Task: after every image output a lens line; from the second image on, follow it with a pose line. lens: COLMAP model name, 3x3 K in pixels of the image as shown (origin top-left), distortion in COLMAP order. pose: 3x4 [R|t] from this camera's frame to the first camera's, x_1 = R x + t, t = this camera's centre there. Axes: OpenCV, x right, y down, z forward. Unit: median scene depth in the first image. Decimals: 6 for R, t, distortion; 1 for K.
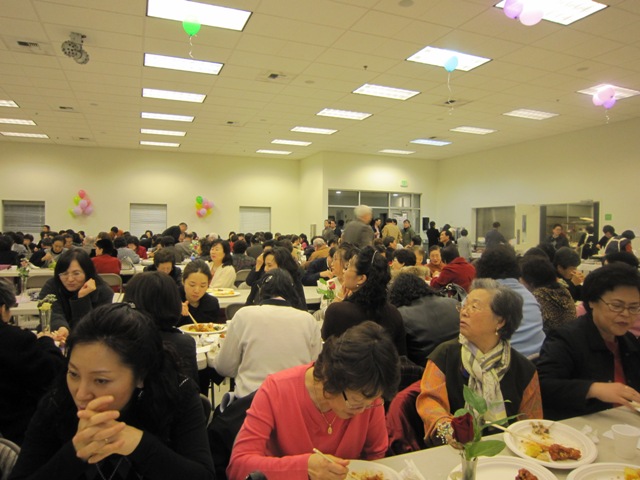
lens RADIAL K [[461.2, 0, 319.5], [0, 461.2, 240.8], [0, 0, 1]] dist [-0.043528, 0.014346]
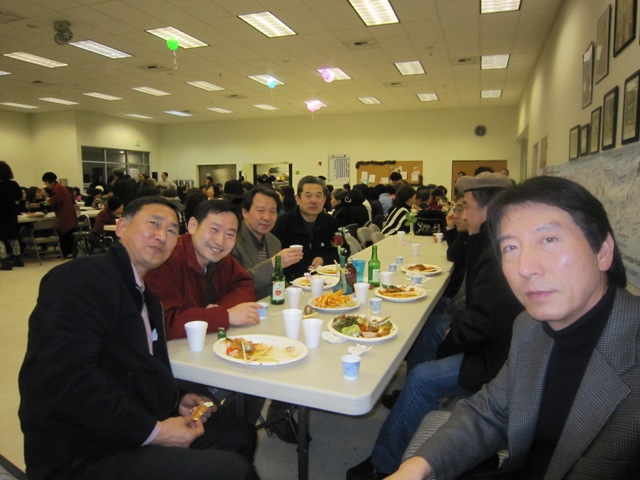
lens RADIAL K [[461.2, 0, 322.2], [0, 461.2, 241.5], [0, 0, 1]] dist [-0.043528, 0.014346]
pose [[0.655709, -0.106200, 0.747507, -0.143806], [0.027010, 0.992724, 0.117345, 0.000349], [-0.754530, -0.056754, 0.653807, -0.046850]]
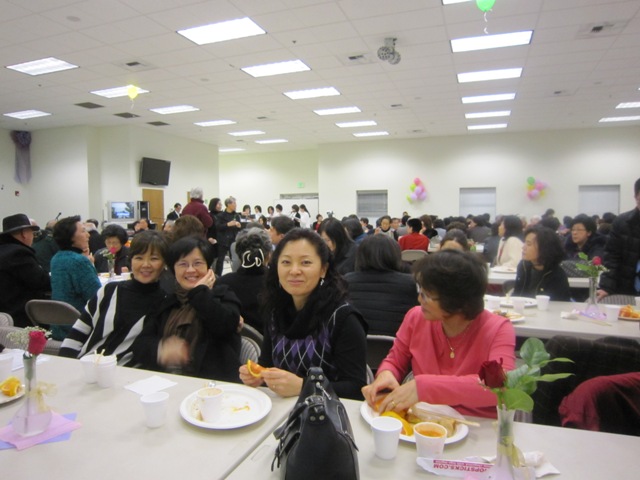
lens RADIAL K [[461.2, 0, 320.3], [0, 461.2, 239.6], [0, 0, 1]] dist [-0.043528, 0.014346]
pose [[0.745163, 0.022173, -0.666513, 0.093754], [-0.000165, 0.999453, 0.033065, 0.000210], [0.666882, -0.024529, 0.744760, 0.036365]]
